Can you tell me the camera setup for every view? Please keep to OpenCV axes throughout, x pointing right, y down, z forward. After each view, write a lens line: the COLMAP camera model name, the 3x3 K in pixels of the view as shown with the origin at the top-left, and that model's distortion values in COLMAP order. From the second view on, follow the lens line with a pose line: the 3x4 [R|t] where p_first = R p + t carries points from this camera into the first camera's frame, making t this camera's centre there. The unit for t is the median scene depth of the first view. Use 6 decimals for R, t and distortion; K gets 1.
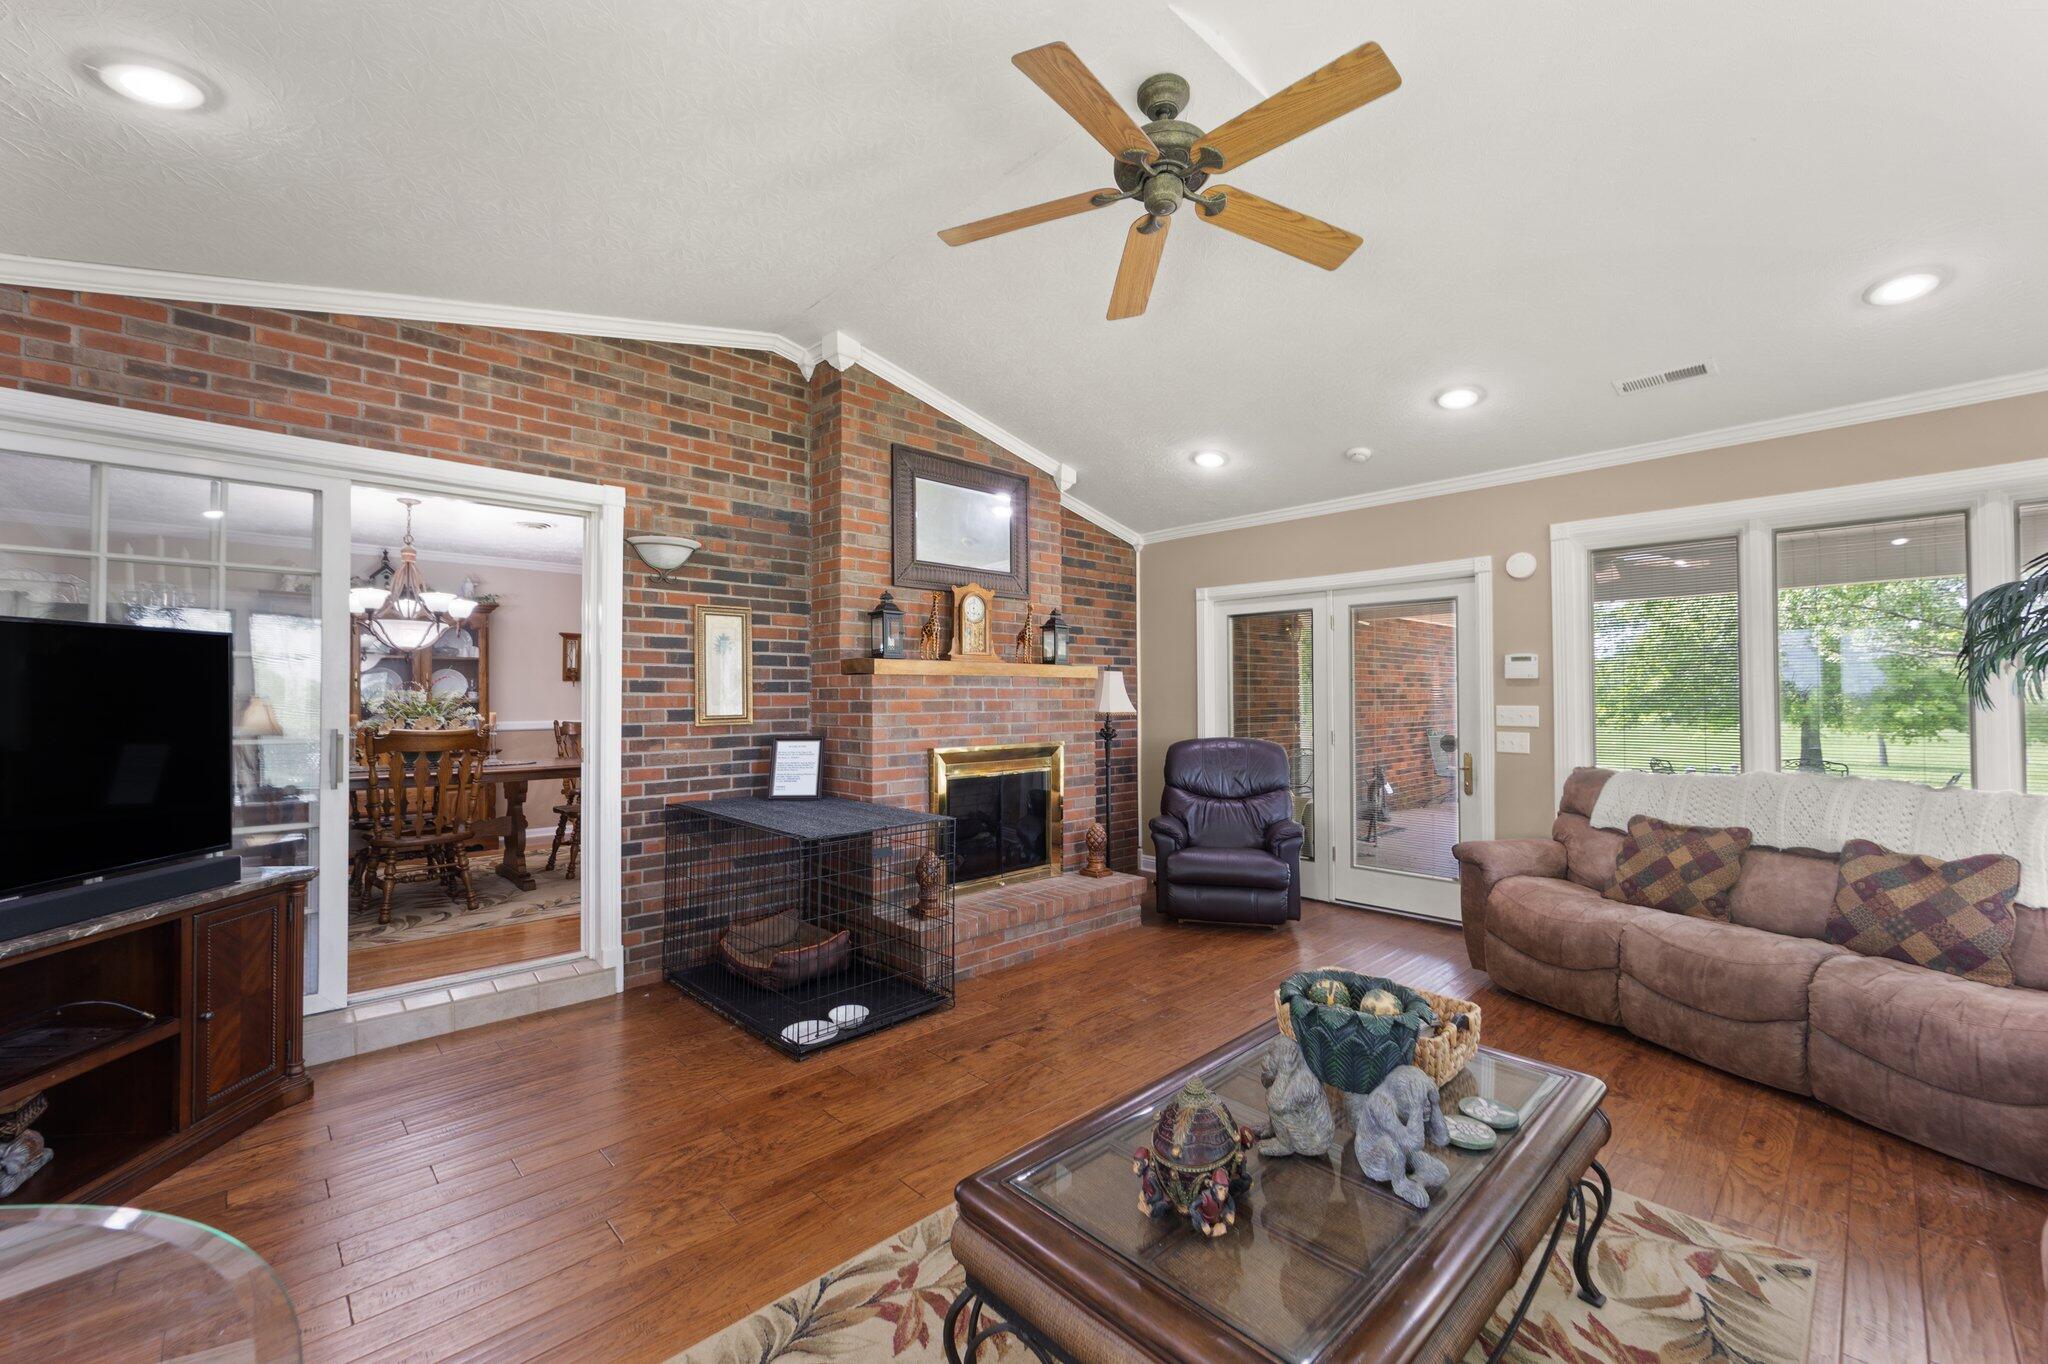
lens RADIAL K [[830.3, 0, 1025.8], [0, 830.3, 679.8], [0, 0, 1]] dist [0.004712, -0.002485]
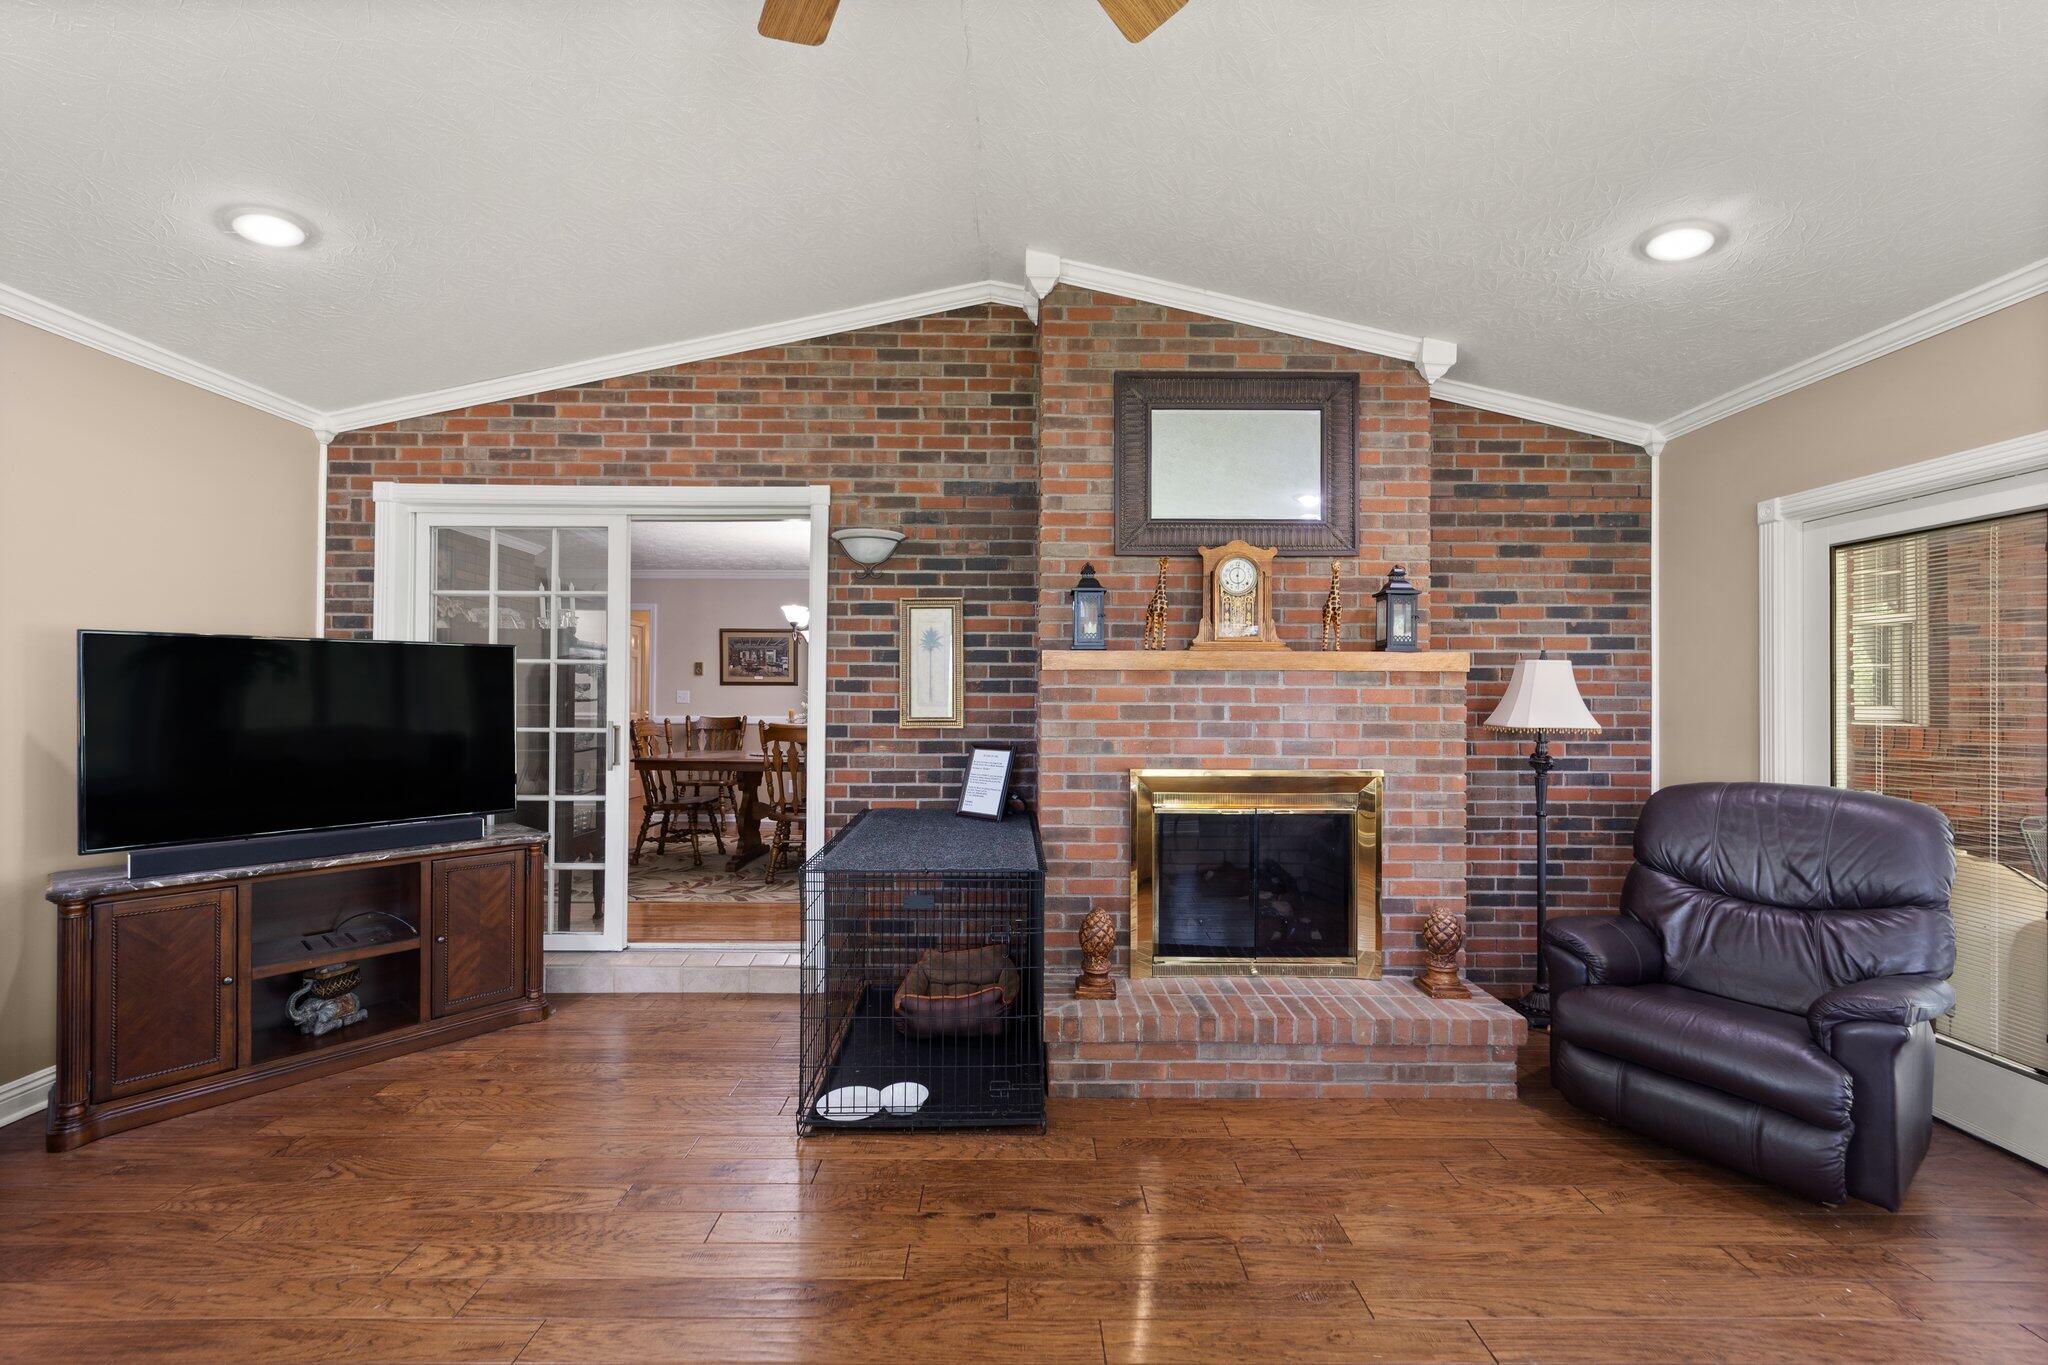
lens RADIAL K [[830.3, 0, 1023.9], [0, 830.3, 688.0], [0, 0, 1]] dist [0.004712, -0.002485]
pose [[0.722275, -0.000400, -0.691606, 0.334117], [0.006865, 0.999955, 0.006591, 0.004797], [0.691572, -0.009509, 0.722245, 0.401367]]
